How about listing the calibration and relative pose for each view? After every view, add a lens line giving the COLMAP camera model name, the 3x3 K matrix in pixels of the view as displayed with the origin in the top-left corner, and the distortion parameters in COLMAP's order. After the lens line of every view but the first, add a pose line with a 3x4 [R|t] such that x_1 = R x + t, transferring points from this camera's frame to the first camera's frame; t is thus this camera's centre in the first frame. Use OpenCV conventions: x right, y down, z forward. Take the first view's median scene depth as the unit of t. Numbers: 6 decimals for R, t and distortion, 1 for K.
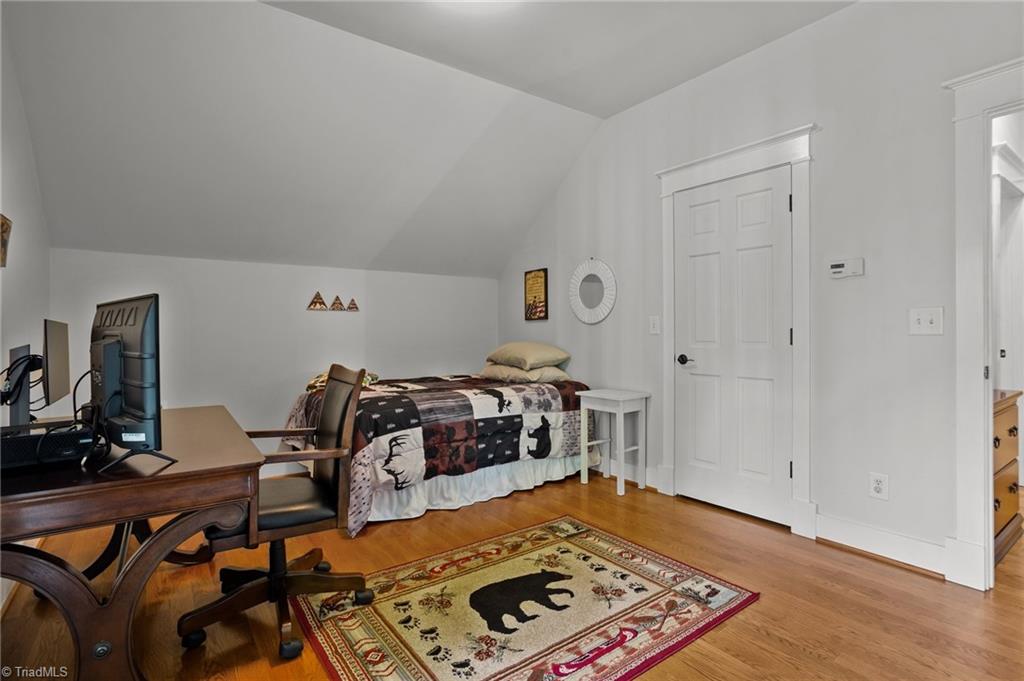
lens RADIAL K [[497.8, 0, 506.5], [0, 497.8, 346.1], [0, 0, 1]] dist [-0.050322, 0.028086]
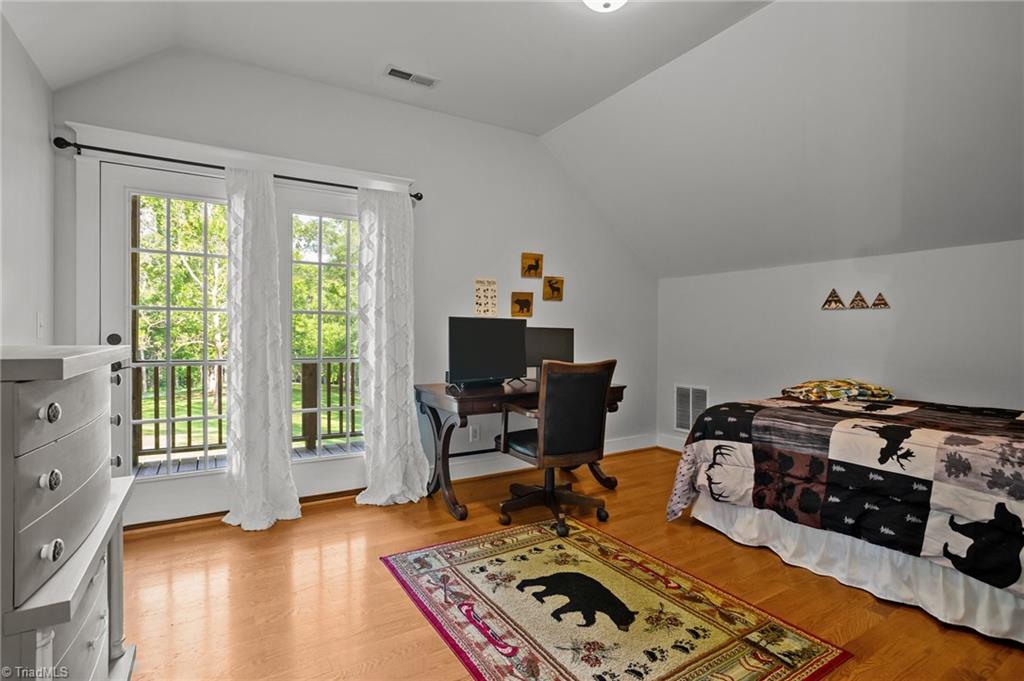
lens RADIAL K [[497.8, 0, 506.5], [0, 497.8, 346.1], [0, 0, 1]] dist [-0.050322, 0.028086]
pose [[-0.082916, 0.030792, -0.996081, 0.768101], [-0.029515, 0.999008, 0.033339, -0.026781], [0.996119, 0.032164, -0.081925, 0.683677]]
